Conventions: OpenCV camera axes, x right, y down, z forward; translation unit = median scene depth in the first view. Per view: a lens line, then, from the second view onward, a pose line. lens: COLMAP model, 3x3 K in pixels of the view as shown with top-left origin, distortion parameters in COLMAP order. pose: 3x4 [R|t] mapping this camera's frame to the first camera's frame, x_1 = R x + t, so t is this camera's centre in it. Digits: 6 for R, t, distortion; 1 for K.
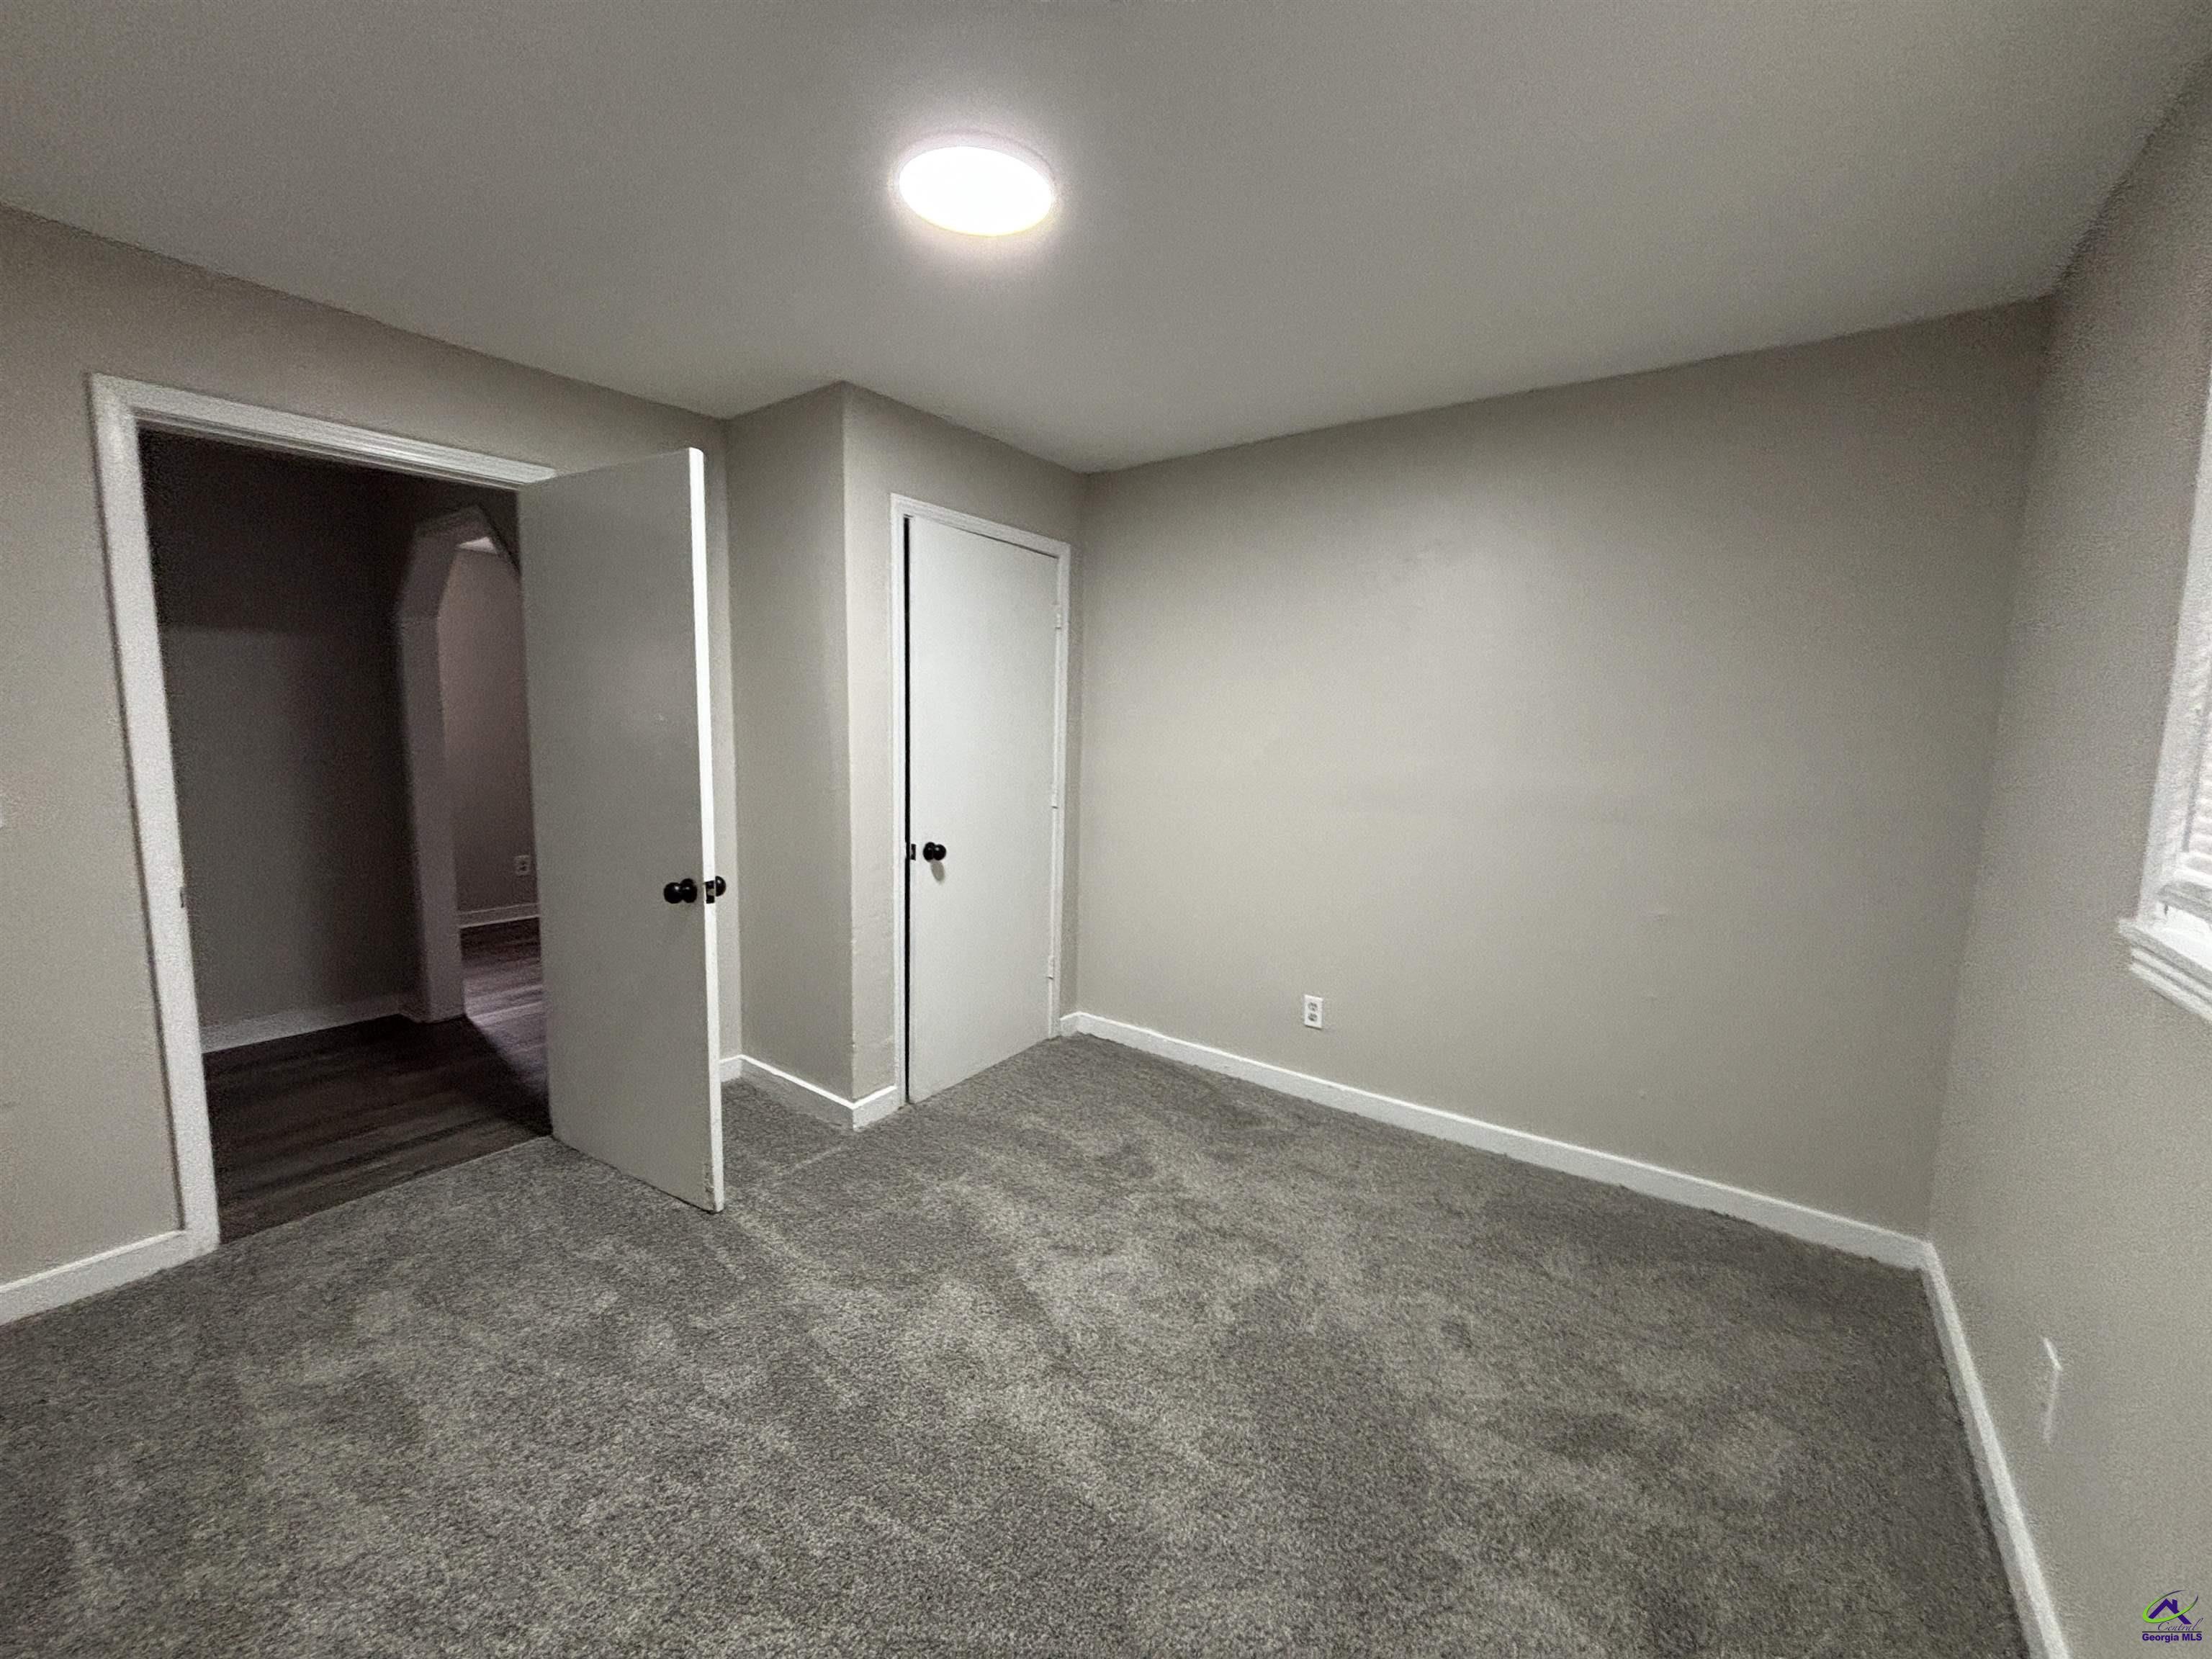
lens RADIAL K [[882.7, 0, 1102.3], [0, 882.7, 823.7], [0, 0, 1]] dist [0.005264, -0.000091]
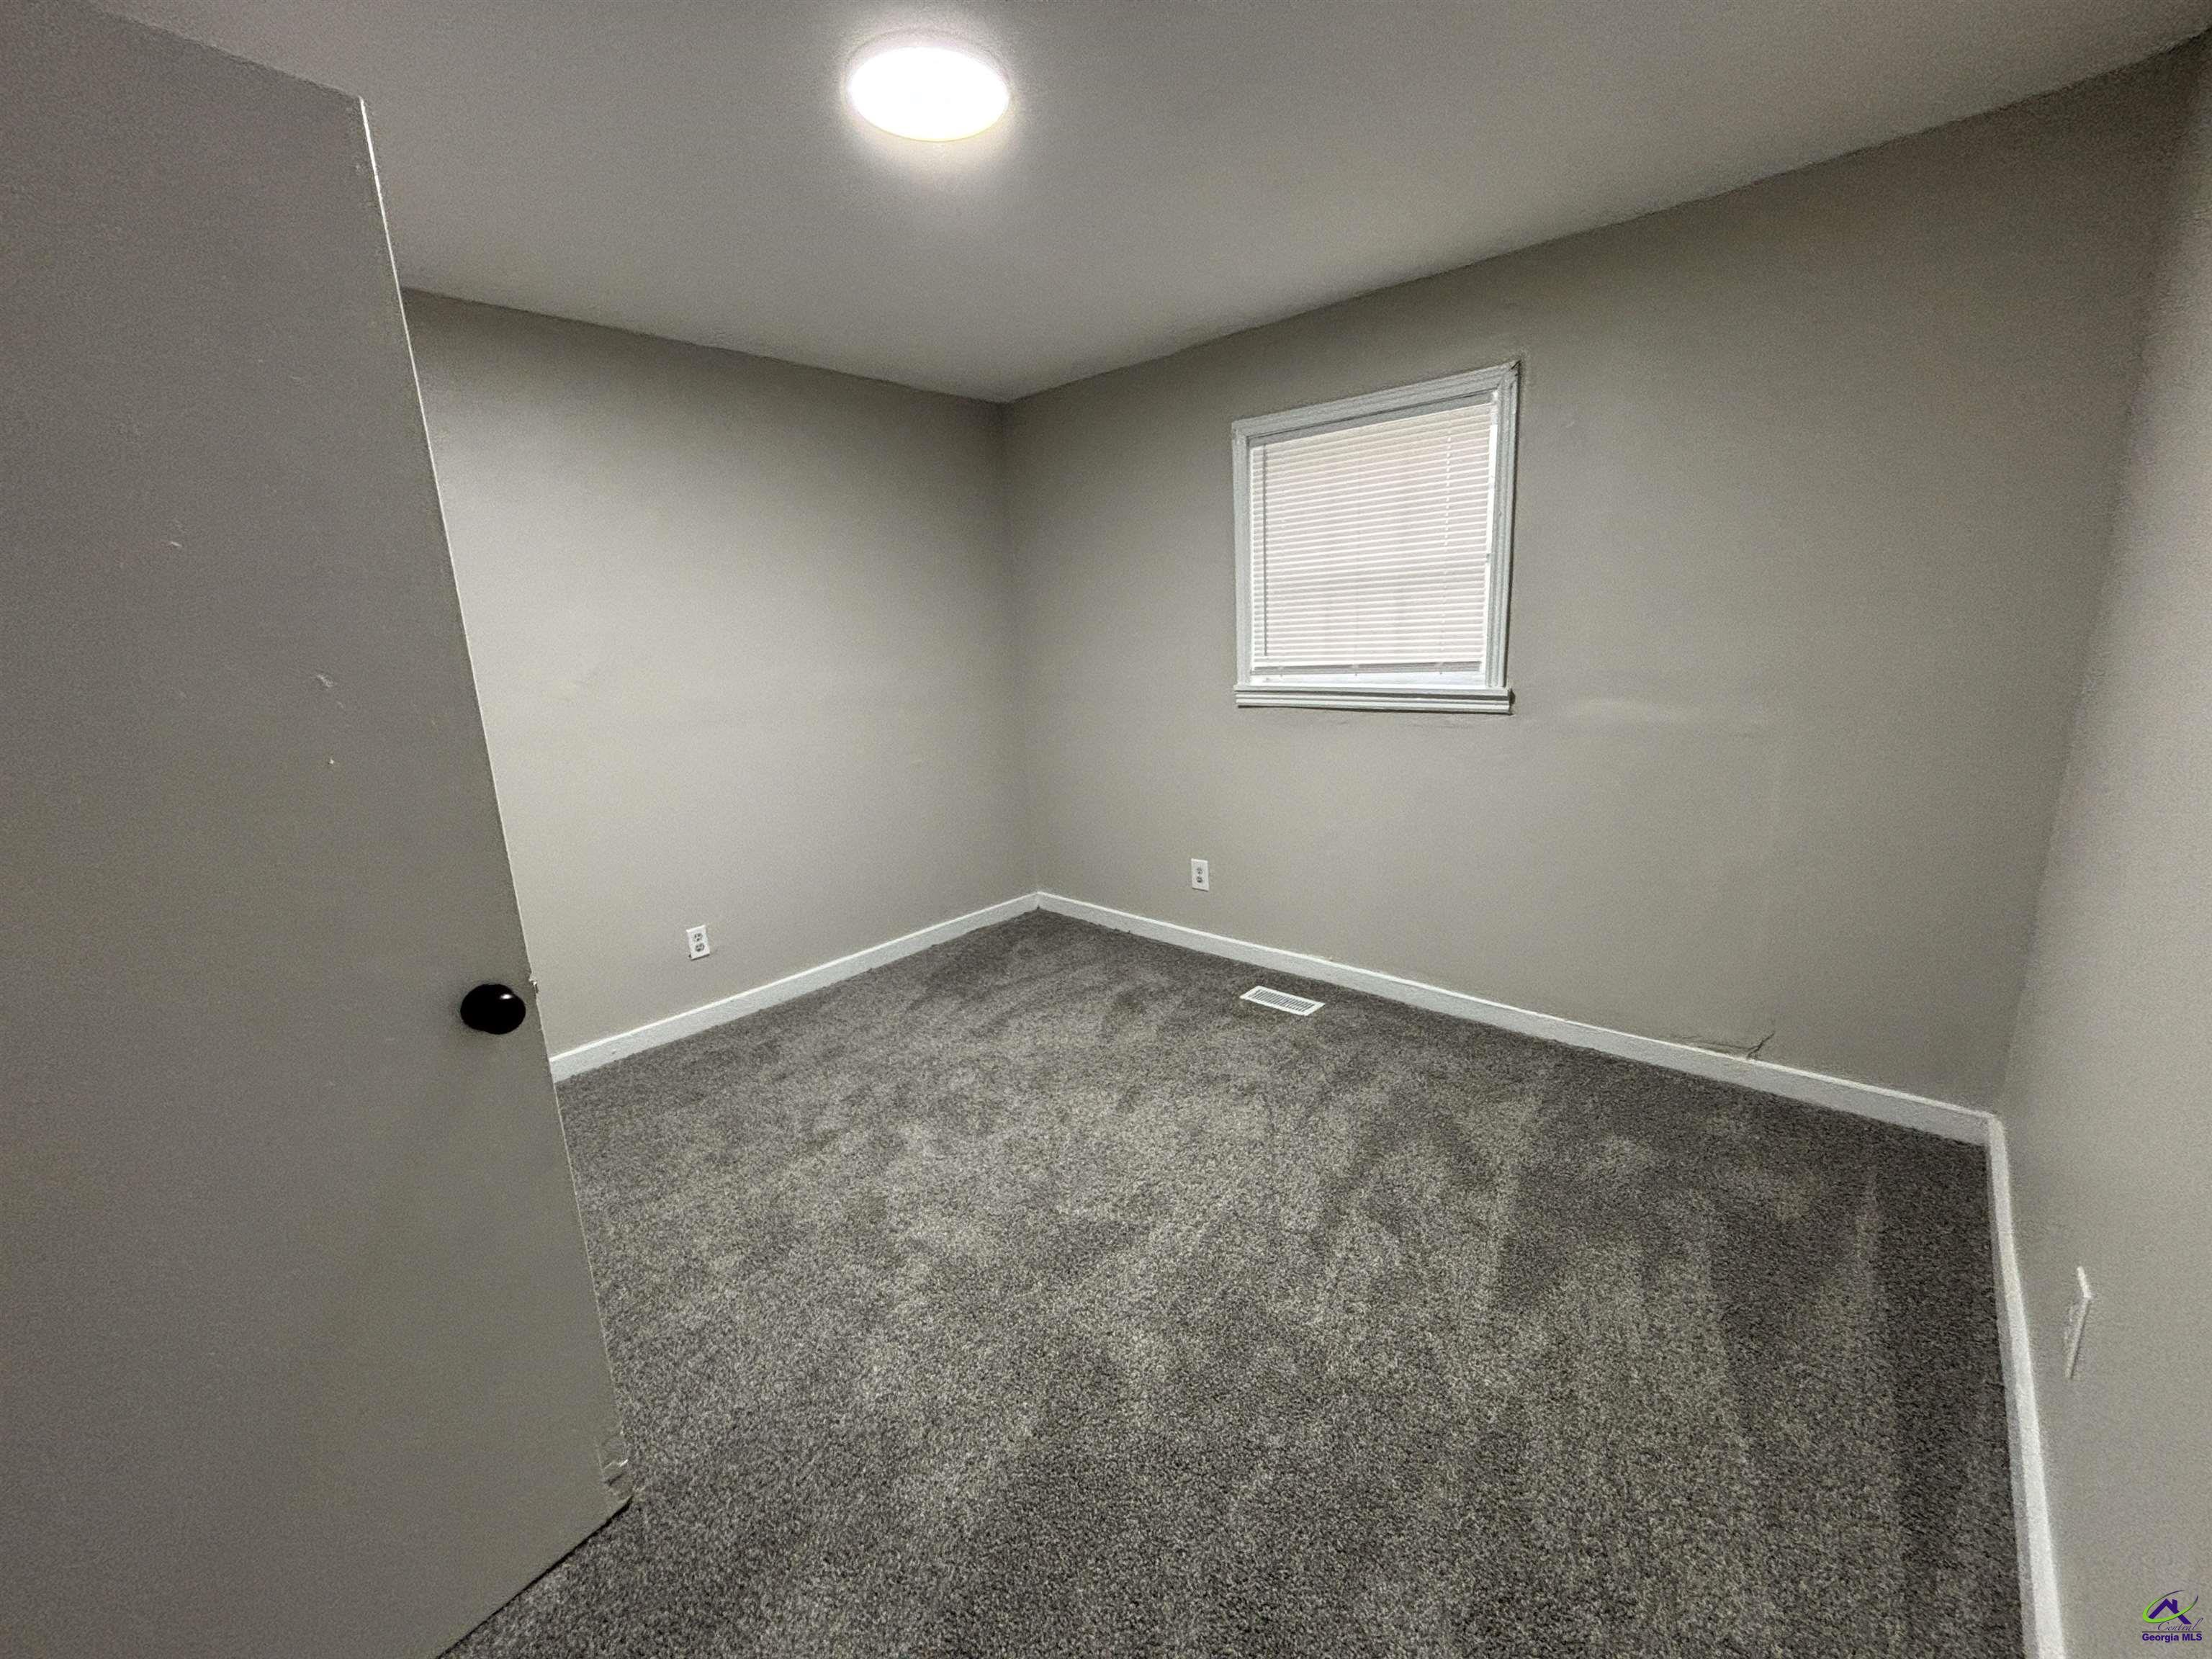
lens RADIAL K [[882.7, 0, 1102.3], [0, 882.7, 823.7], [0, 0, 1]] dist [0.005264, -0.000091]
pose [[0.117508, -0.246940, 0.961880, -0.815984], [0.170178, 0.959270, 0.225480, -0.081196], [-0.978382, 0.137195, 0.154746, 0.488613]]
